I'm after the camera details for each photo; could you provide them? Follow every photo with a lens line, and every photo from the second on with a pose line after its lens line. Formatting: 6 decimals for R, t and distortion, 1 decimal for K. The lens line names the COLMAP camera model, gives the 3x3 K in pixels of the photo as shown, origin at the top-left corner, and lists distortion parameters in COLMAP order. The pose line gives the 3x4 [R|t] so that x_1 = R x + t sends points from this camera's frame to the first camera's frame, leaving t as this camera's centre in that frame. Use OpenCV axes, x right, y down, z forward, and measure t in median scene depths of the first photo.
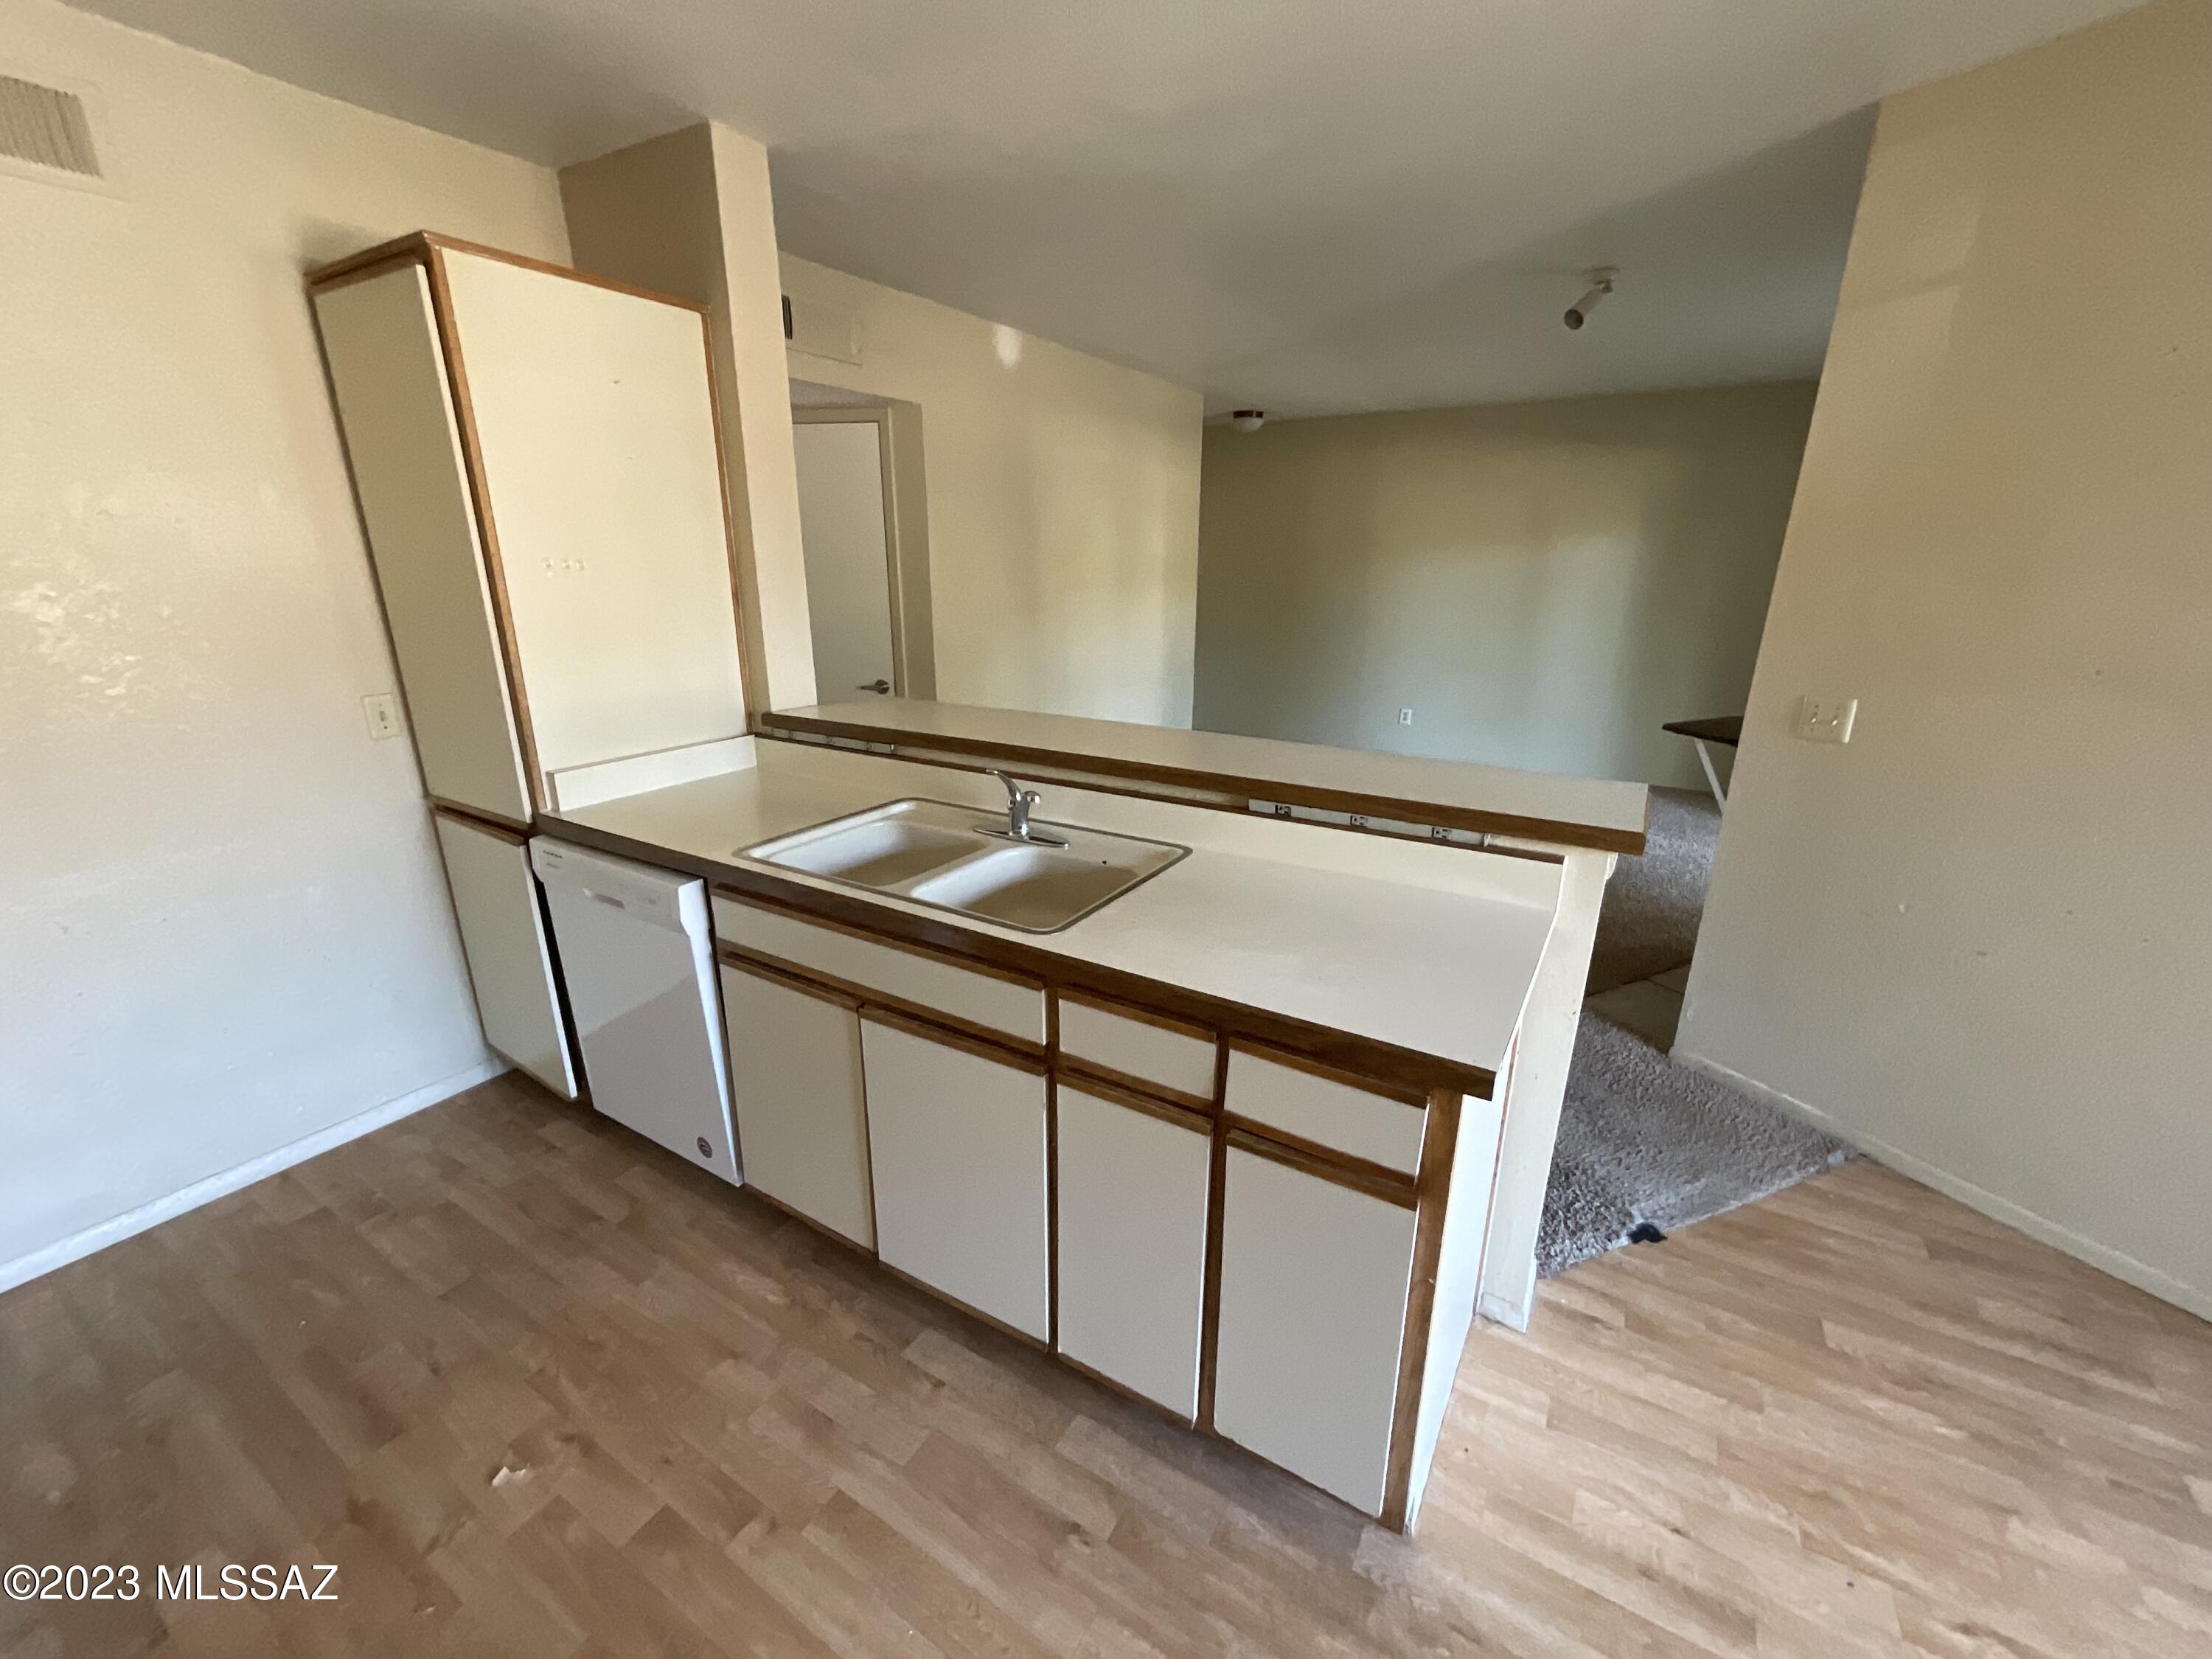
lens RADIAL K [[891.6, 0, 1105.3], [0, 891.6, 834.6], [0, 0, 1]] dist [0.002887, -0.002426]
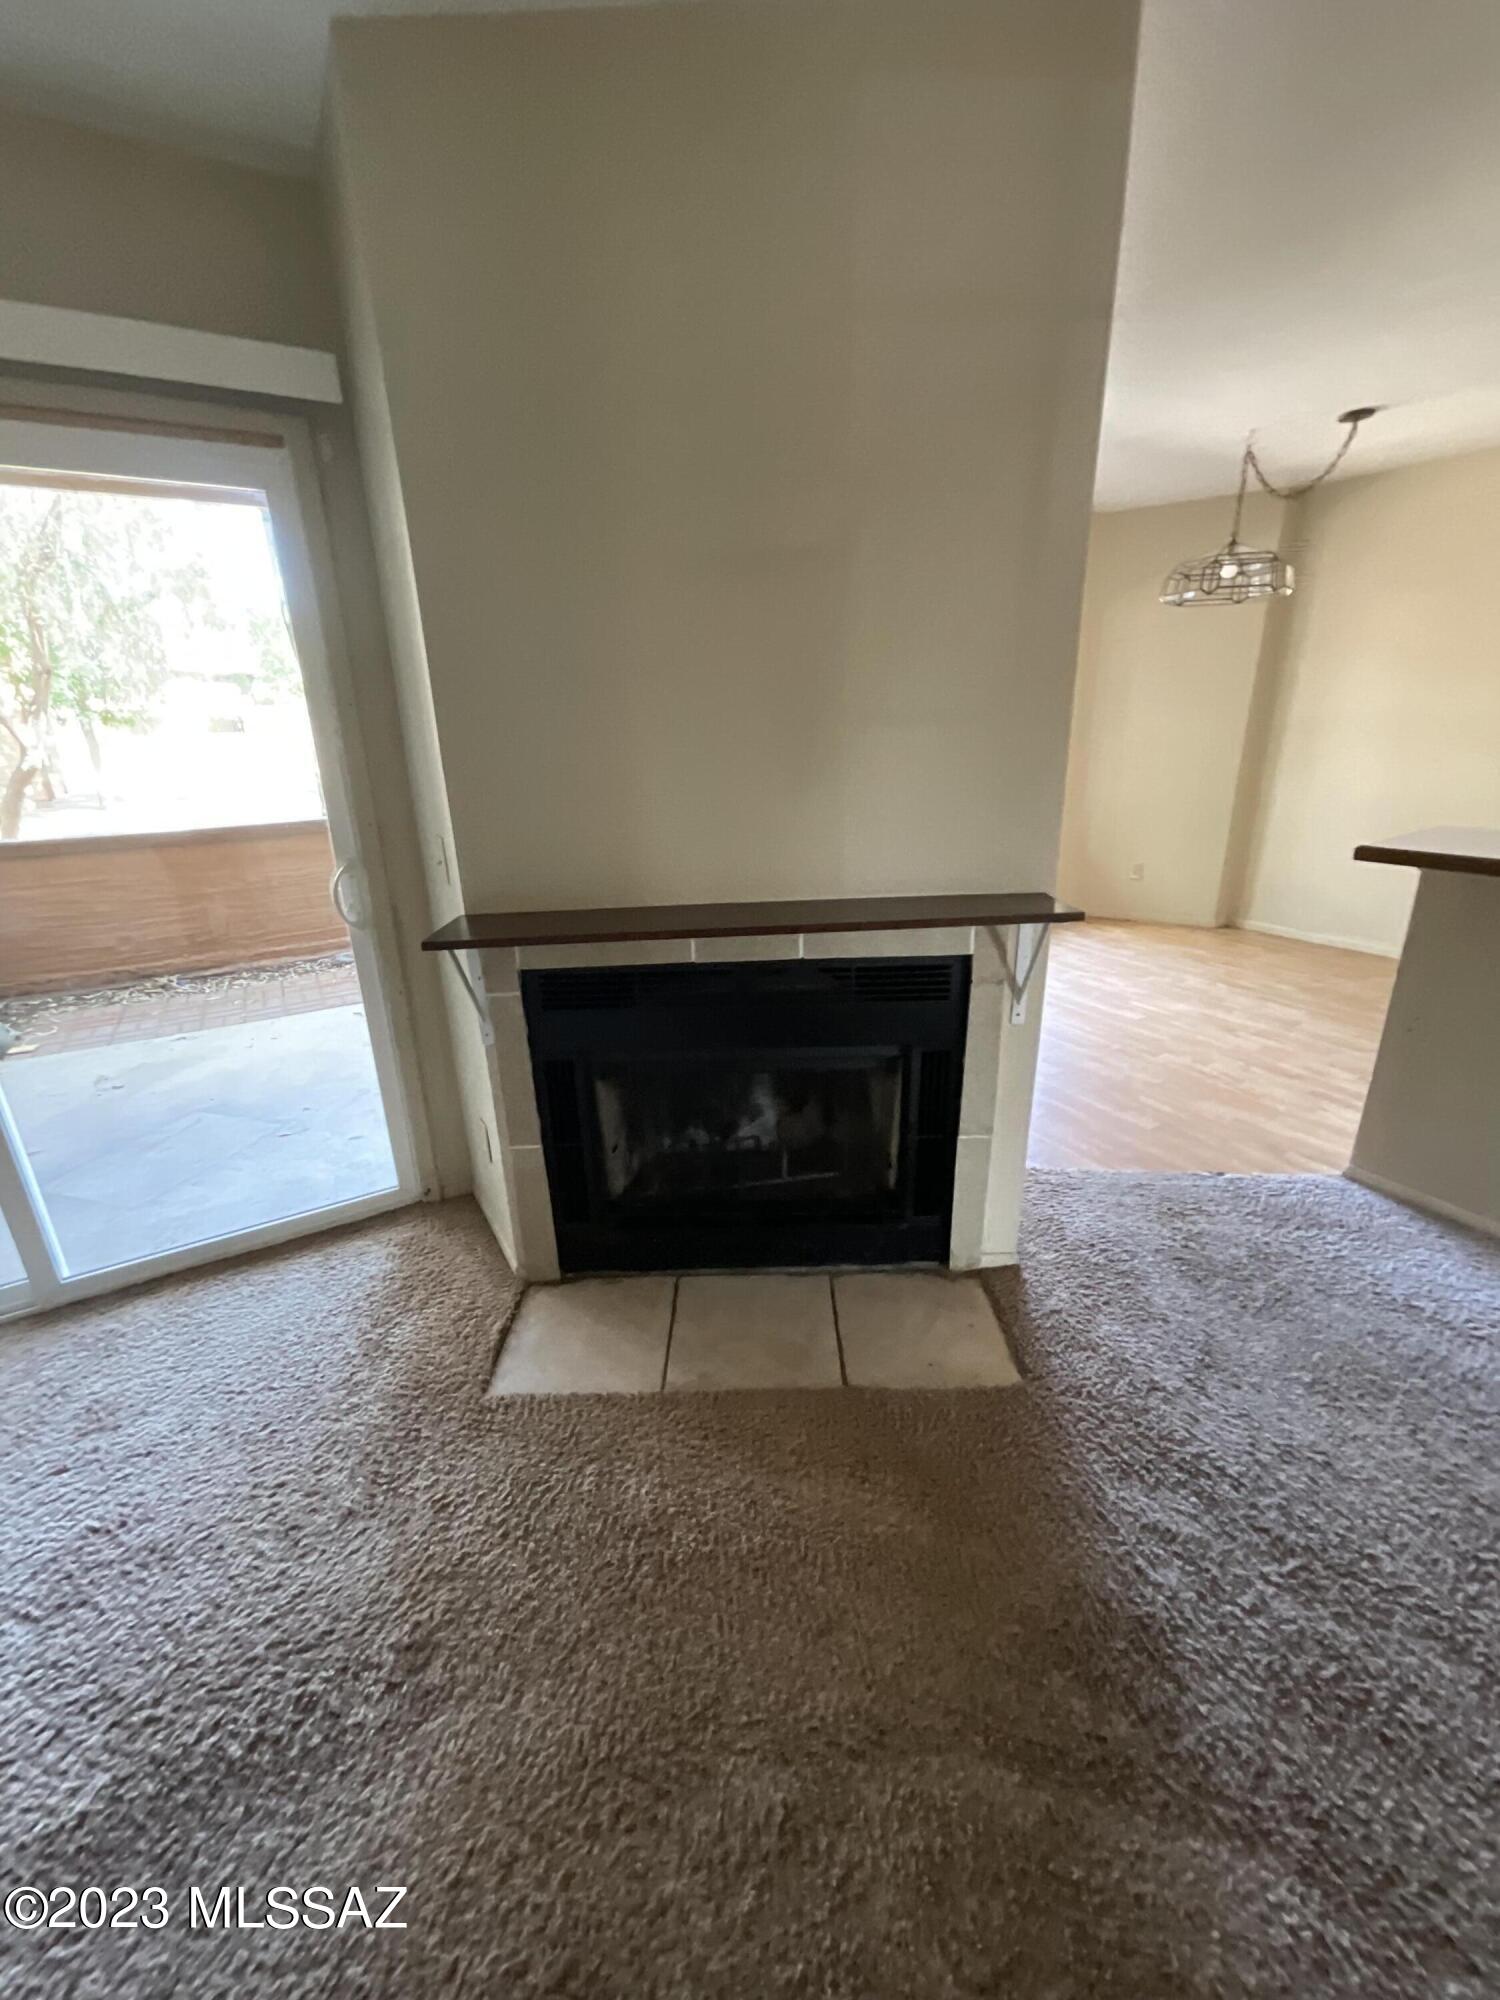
lens RADIAL K [[816.1, 0, 749.4], [0, 816.1, 1000.6], [0, 0, 1]] dist [-0.023183, 0.021357]
pose [[-0.888876, -0.136322, 0.437396, 0.775382], [0.157463, 0.805644, 0.571090, -0.608157], [-0.430237, 0.576502, -0.694652, 2.092295]]
